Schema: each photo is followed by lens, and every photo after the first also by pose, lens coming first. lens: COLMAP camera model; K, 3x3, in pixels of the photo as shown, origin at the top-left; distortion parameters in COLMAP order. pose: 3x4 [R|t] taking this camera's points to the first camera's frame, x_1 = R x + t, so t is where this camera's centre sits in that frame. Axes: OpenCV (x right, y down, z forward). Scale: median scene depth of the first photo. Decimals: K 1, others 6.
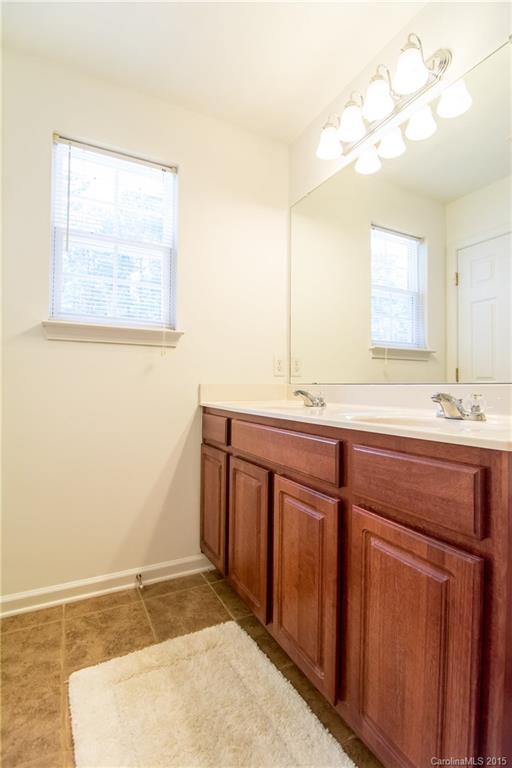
lens RADIAL K [[364.9, 0, 256.0], [0, 364.9, 384.0], [0, 0, 1]] dist [-0.017984, -0.000463]
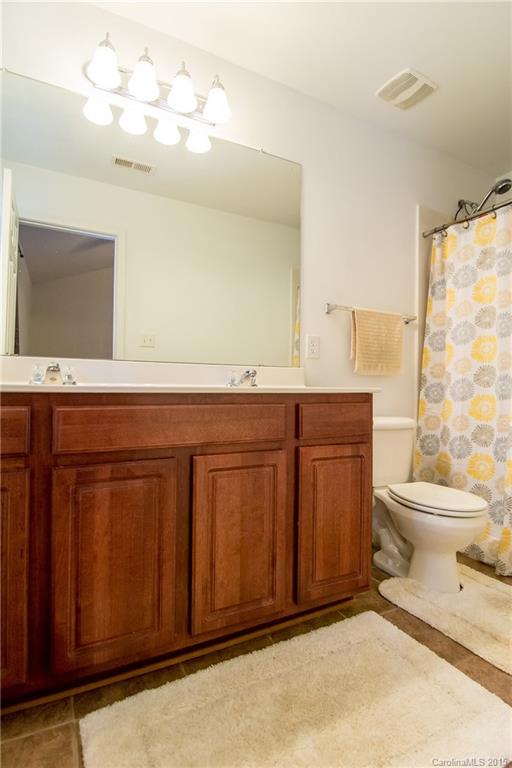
lens RADIAL K [[364.9, 0, 256.0], [0, 364.9, 384.0], [0, 0, 1]] dist [-0.017984, -0.000463]
pose [[0.027302, -0.002412, 0.999624, -0.941103], [-0.020796, 0.999779, 0.002981, 0.067351], [-0.999411, -0.020870, 0.027246, 0.930730]]
